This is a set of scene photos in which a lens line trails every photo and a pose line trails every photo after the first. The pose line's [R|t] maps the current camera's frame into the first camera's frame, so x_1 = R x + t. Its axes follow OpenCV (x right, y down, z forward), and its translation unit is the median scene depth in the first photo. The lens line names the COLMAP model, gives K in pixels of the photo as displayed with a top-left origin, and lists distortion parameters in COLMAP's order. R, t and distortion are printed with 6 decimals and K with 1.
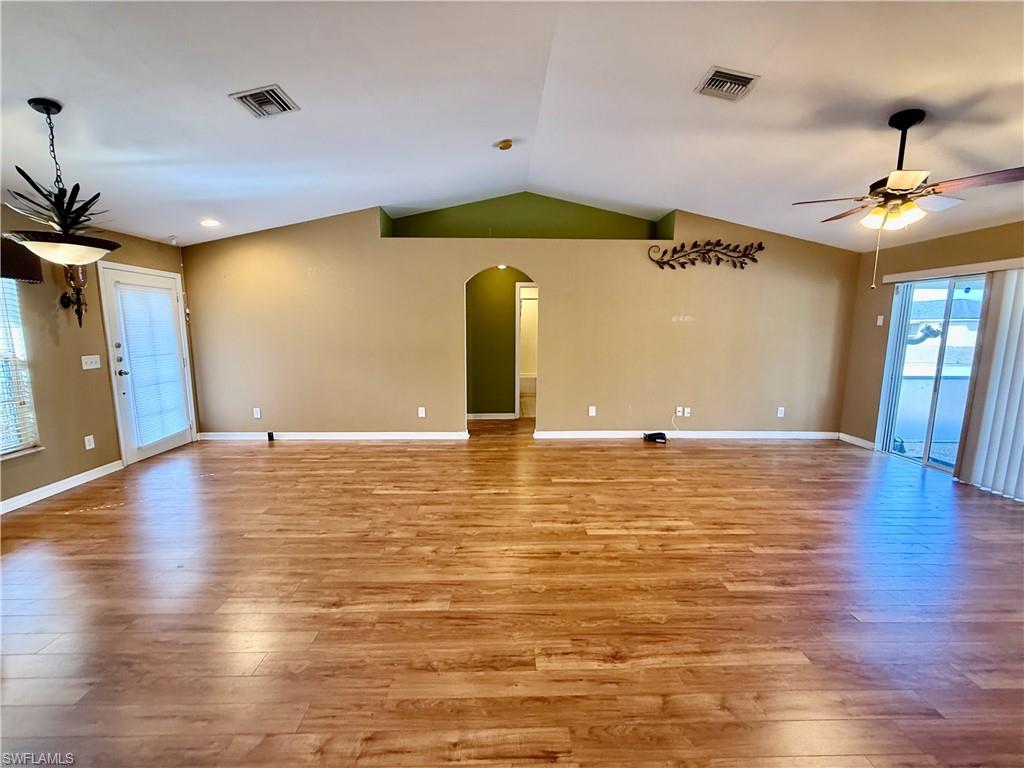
lens RADIAL K [[409.0, 0, 510.3], [0, 409.0, 382.9], [0, 0, 1]] dist [-0.000831, 0.000733]
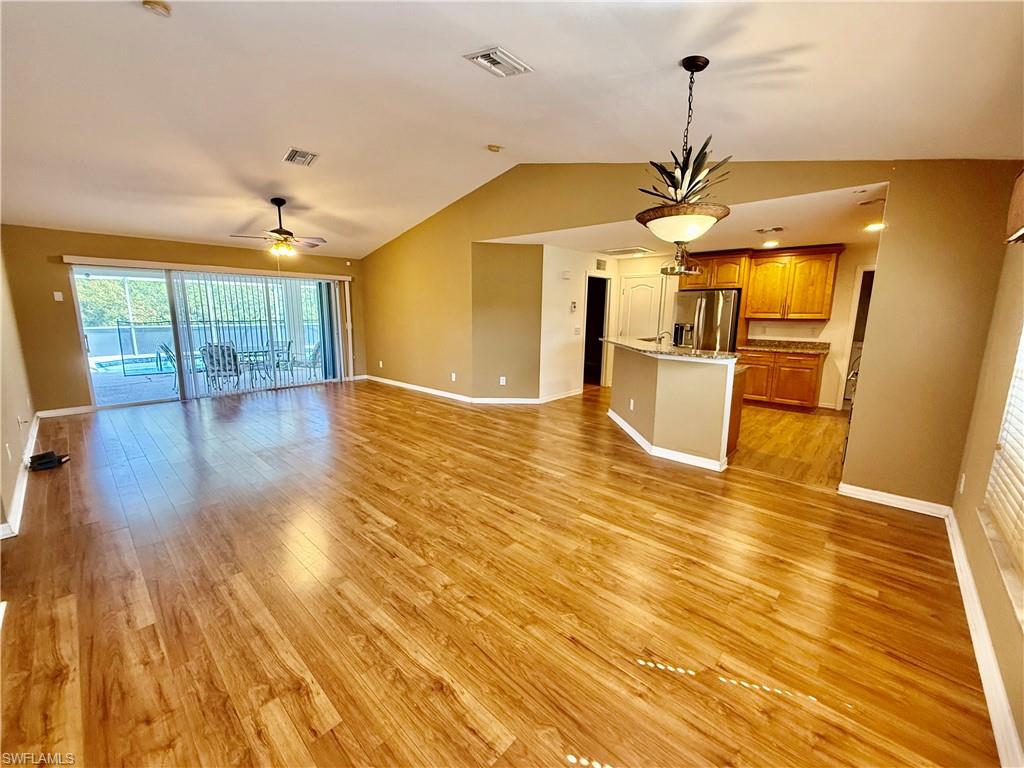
lens RADIAL K [[409.0, 0, 509.6], [0, 409.0, 383.7], [0, 0, 1]] dist [-0.000831, 0.000733]
pose [[-0.716898, -0.134989, 0.683985, -0.958264], [0.081949, 0.957959, 0.274953, -0.174063], [-0.692345, 0.253165, -0.675697, 1.276856]]
